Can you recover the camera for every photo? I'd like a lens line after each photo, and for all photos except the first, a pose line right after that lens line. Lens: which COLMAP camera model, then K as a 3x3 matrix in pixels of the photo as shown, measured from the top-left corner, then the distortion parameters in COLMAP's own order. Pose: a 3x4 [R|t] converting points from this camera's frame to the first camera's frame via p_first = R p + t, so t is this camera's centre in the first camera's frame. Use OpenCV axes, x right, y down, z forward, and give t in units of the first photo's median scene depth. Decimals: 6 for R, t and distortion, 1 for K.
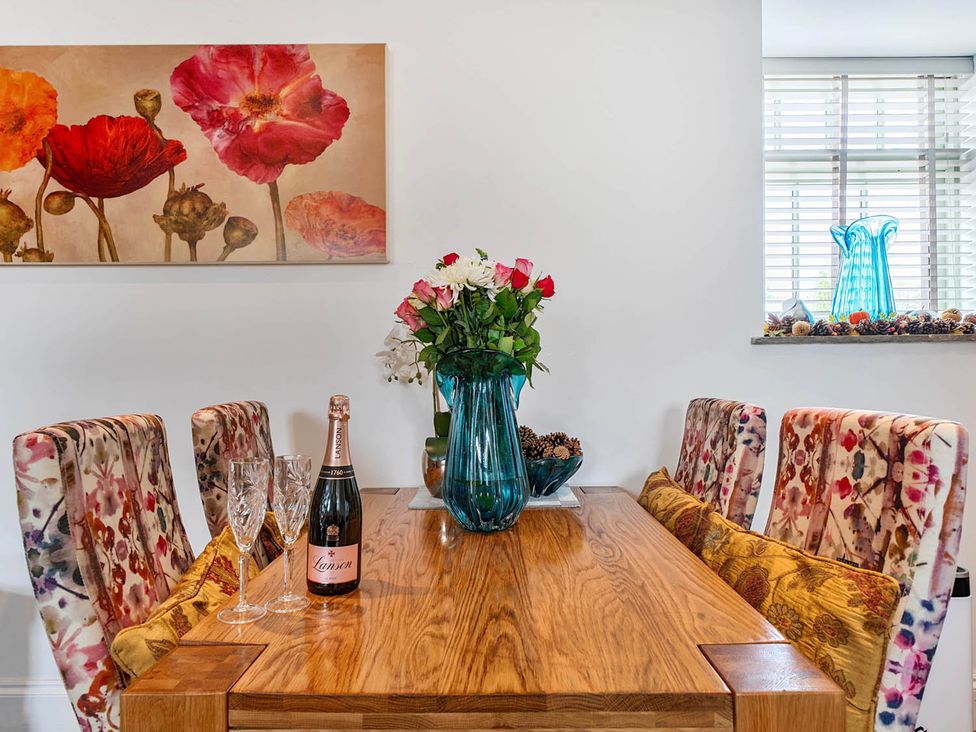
lens RADIAL K [[626.7, 0, 488.0], [0, 626.7, 369.0], [0, 0, 1]] dist [0.002088, -0.001152]
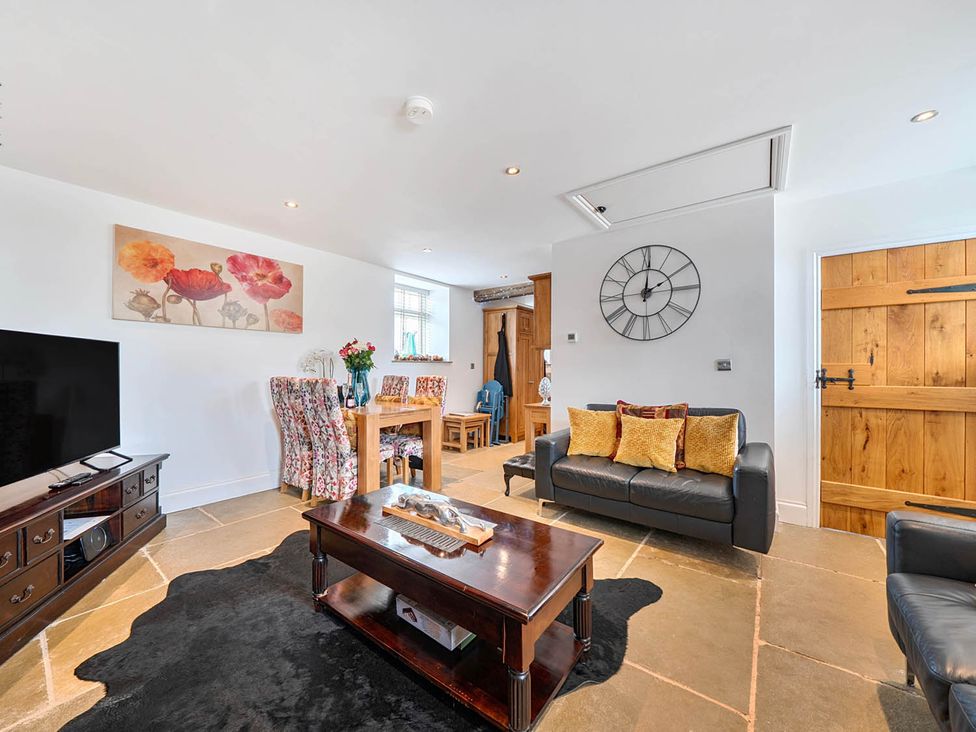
lens RADIAL K [[626.7, 0, 487.2], [0, 626.7, 370.0], [0, 0, 1]] dist [0.002088, -0.001152]
pose [[0.610468, 0.008704, 0.791993, -2.020187], [-0.009654, 0.999947, -0.003548, 0.015733], [-0.791982, -0.005480, 0.610519, -1.623142]]
